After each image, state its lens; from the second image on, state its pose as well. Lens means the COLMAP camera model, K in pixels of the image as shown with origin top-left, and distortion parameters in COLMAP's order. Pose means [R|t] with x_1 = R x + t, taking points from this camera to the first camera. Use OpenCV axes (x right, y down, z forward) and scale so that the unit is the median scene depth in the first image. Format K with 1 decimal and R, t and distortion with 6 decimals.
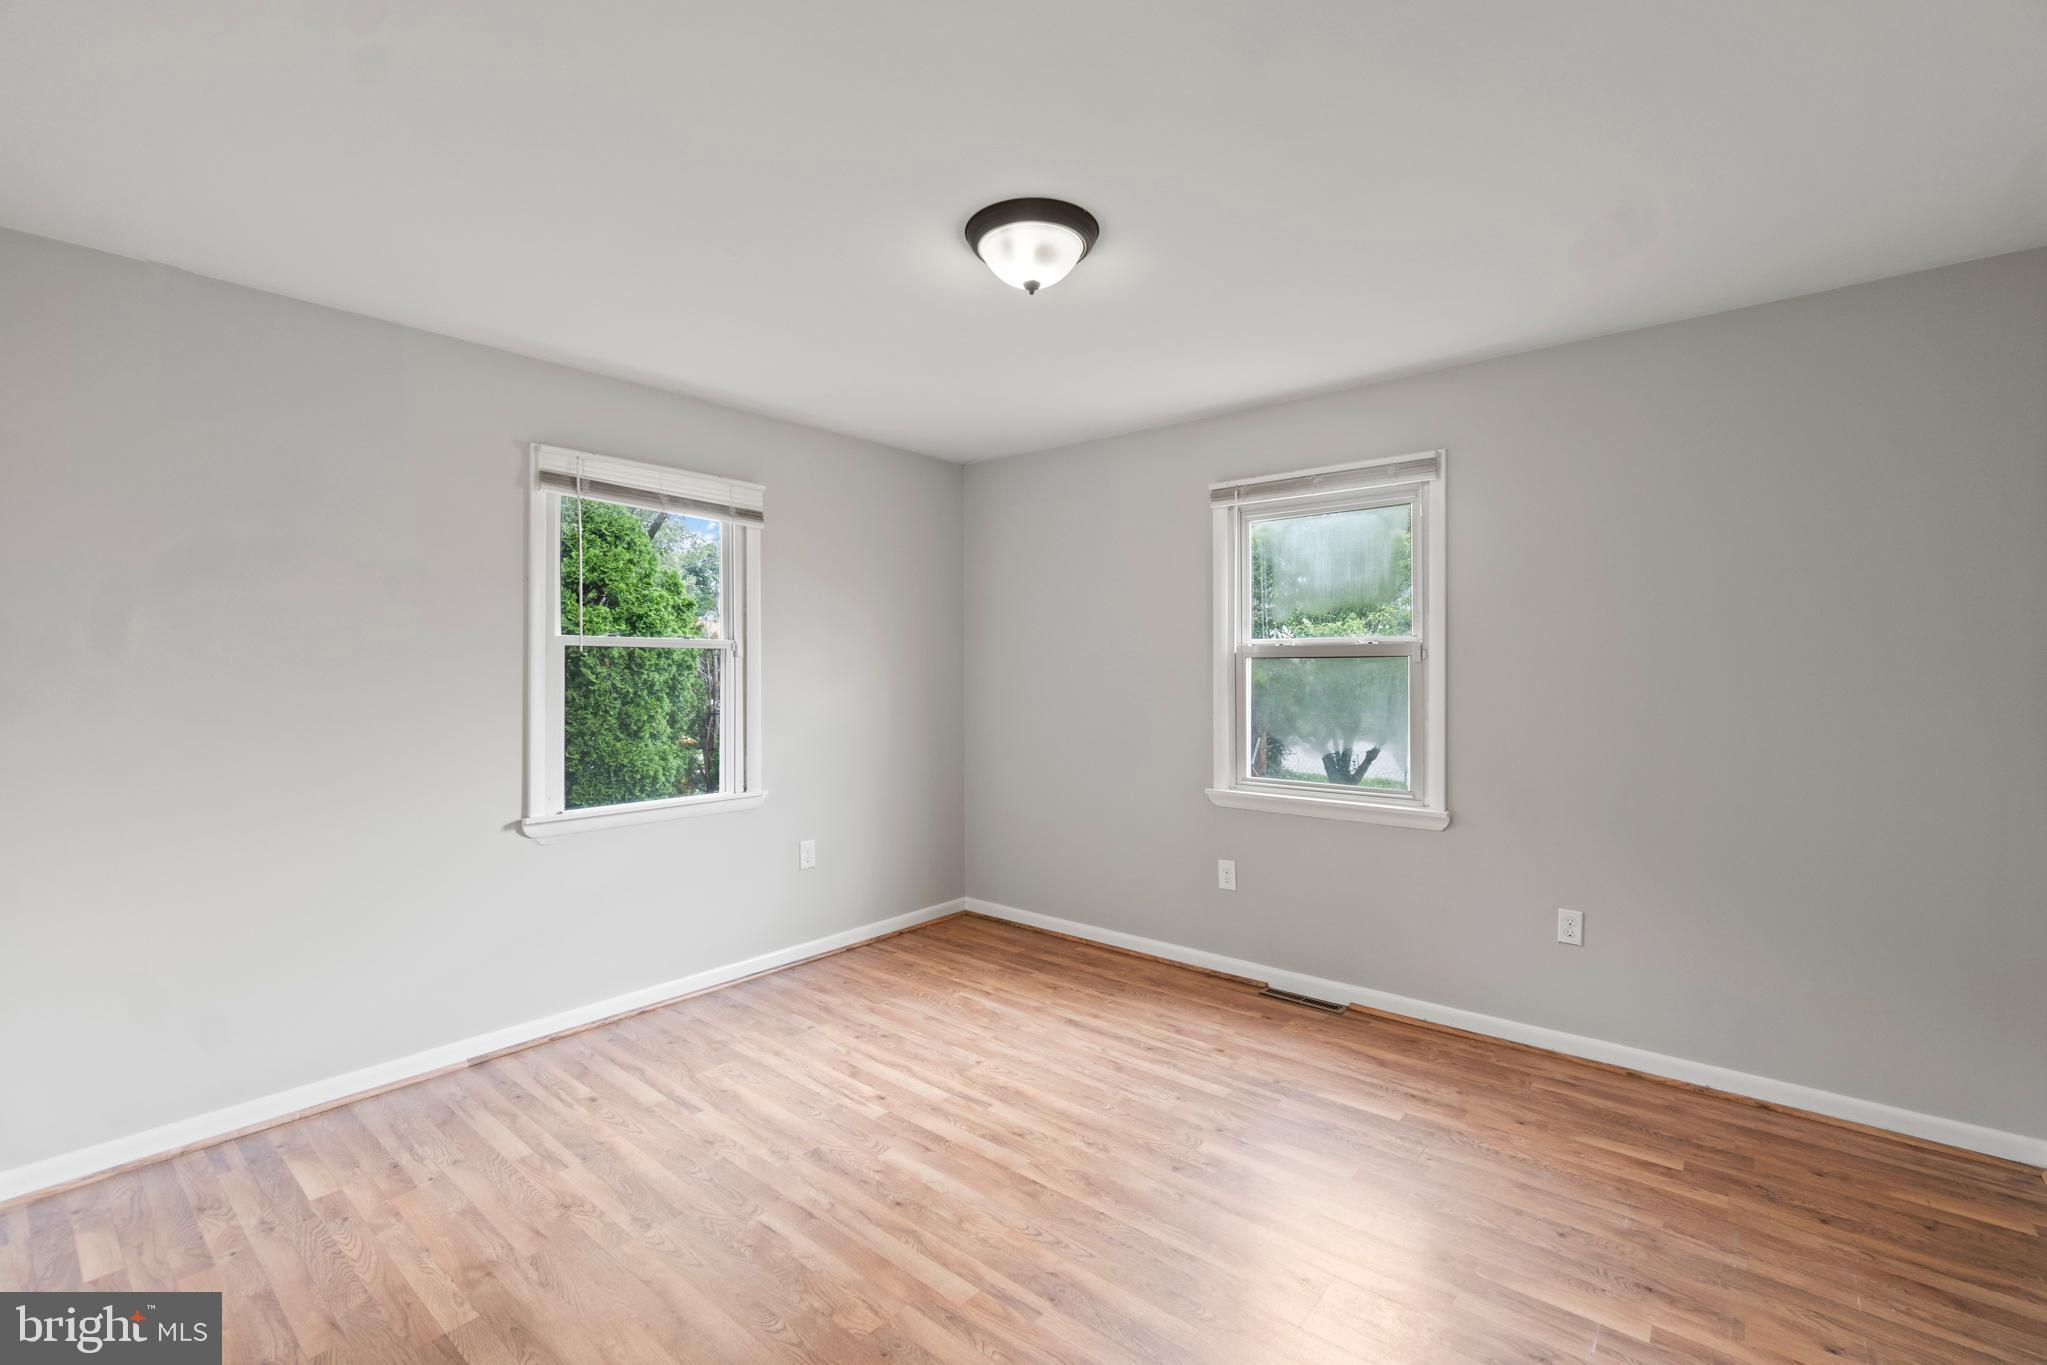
lens RADIAL K [[895.3, 0, 1030.6], [0, 895.3, 675.6], [0, 0, 1]] dist [-0.005425, 0.001237]
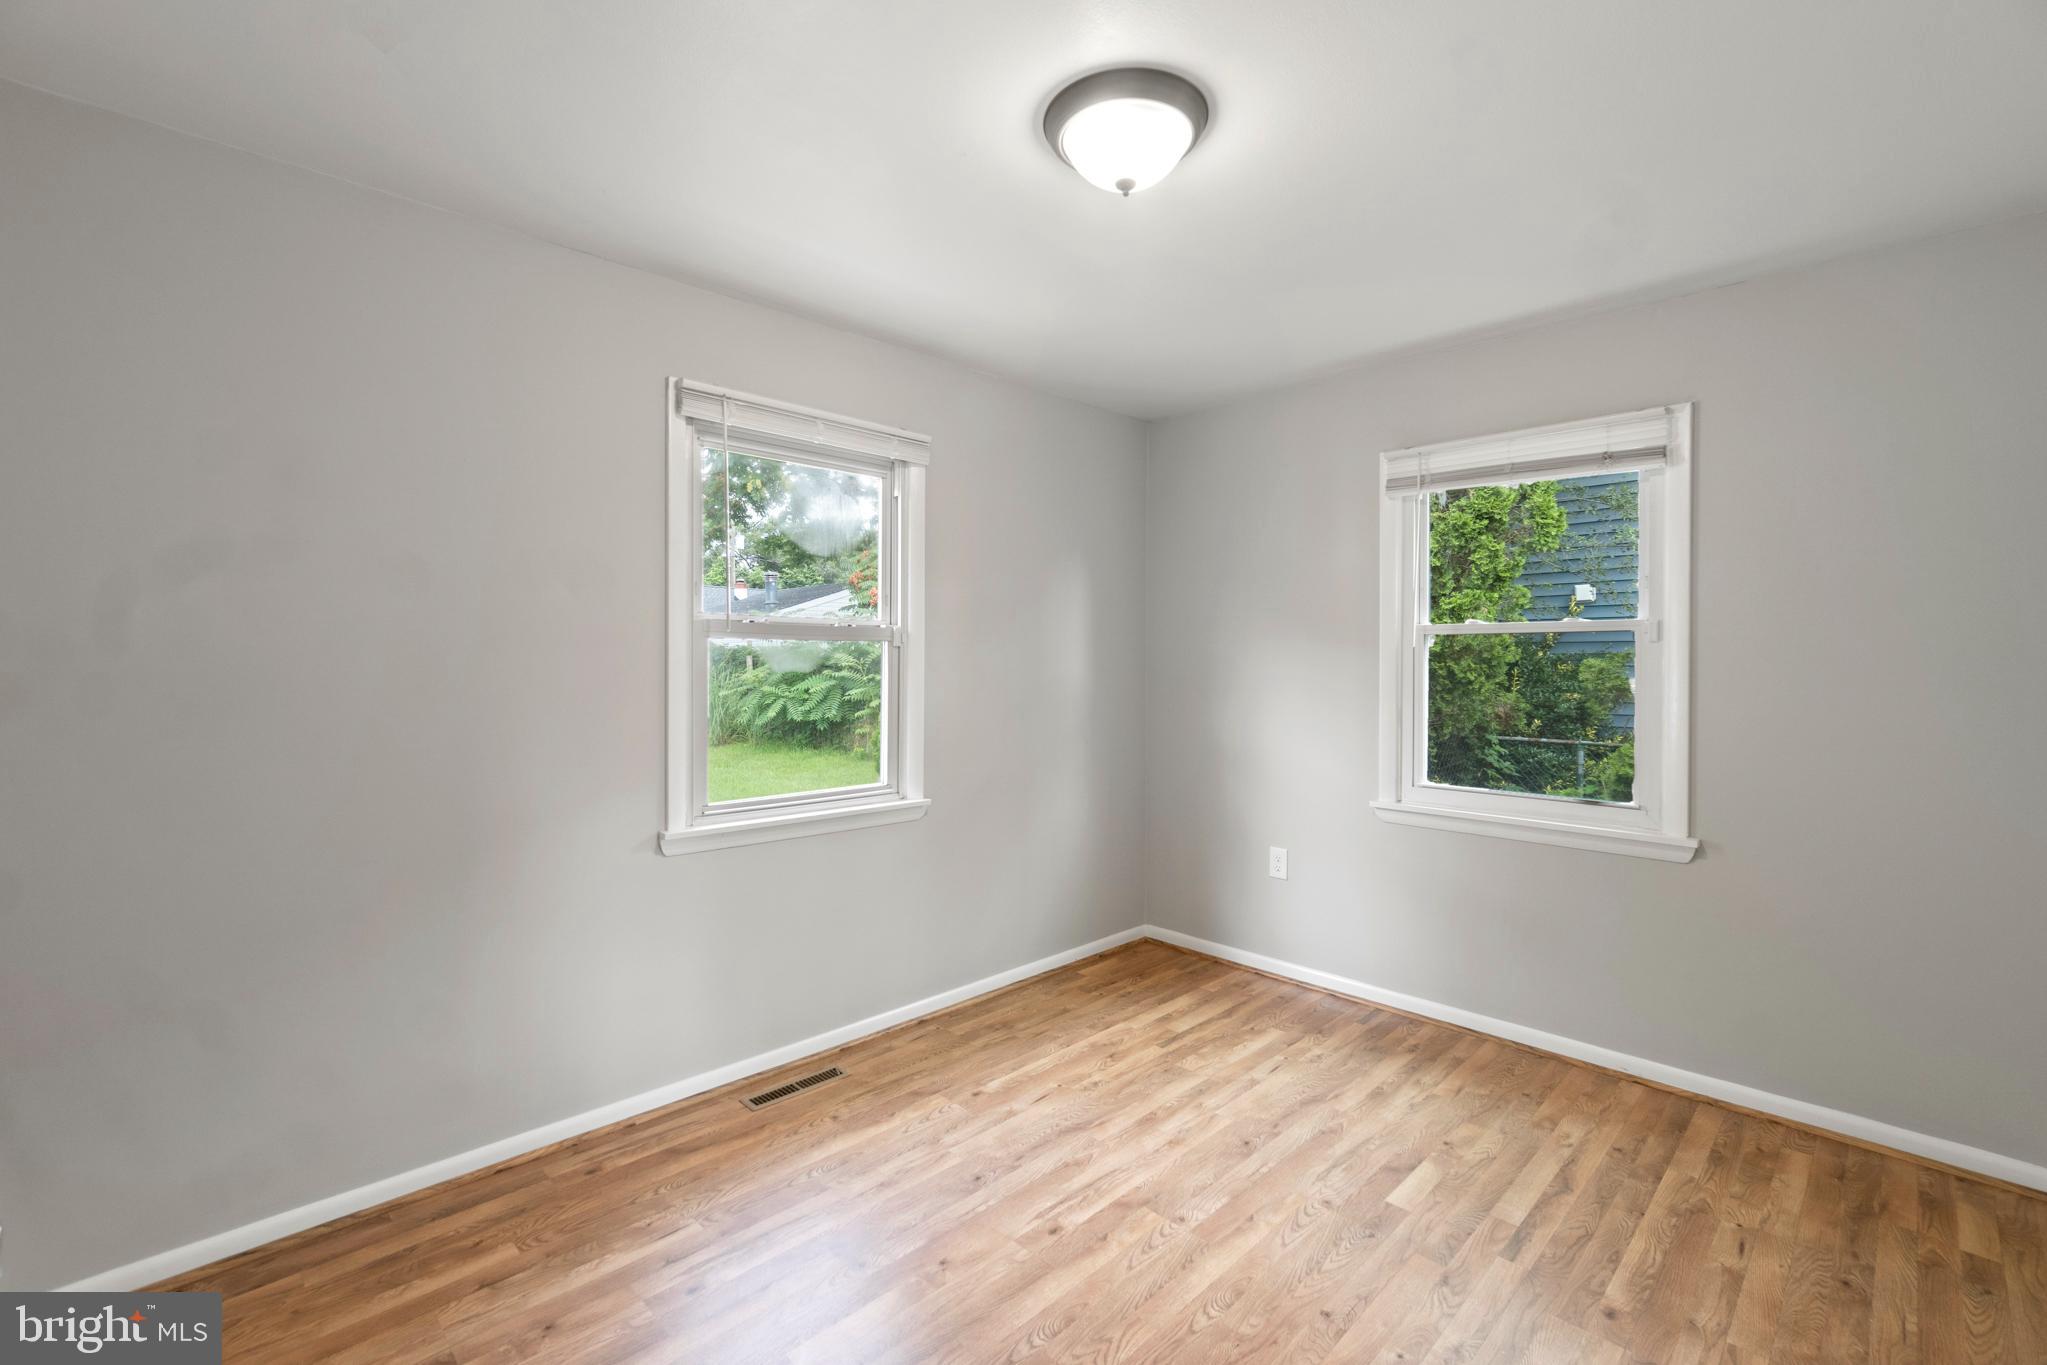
lens RADIAL K [[895.3, 0, 1017.4], [0, 895.3, 667.0], [0, 0, 1]] dist [-0.005425, 0.001237]
pose [[-0.100516, 0.015075, -0.994821, 0.586202], [-0.017250, 0.999709, 0.016892, -0.014110], [0.994786, 0.018858, -0.100227, 0.683332]]
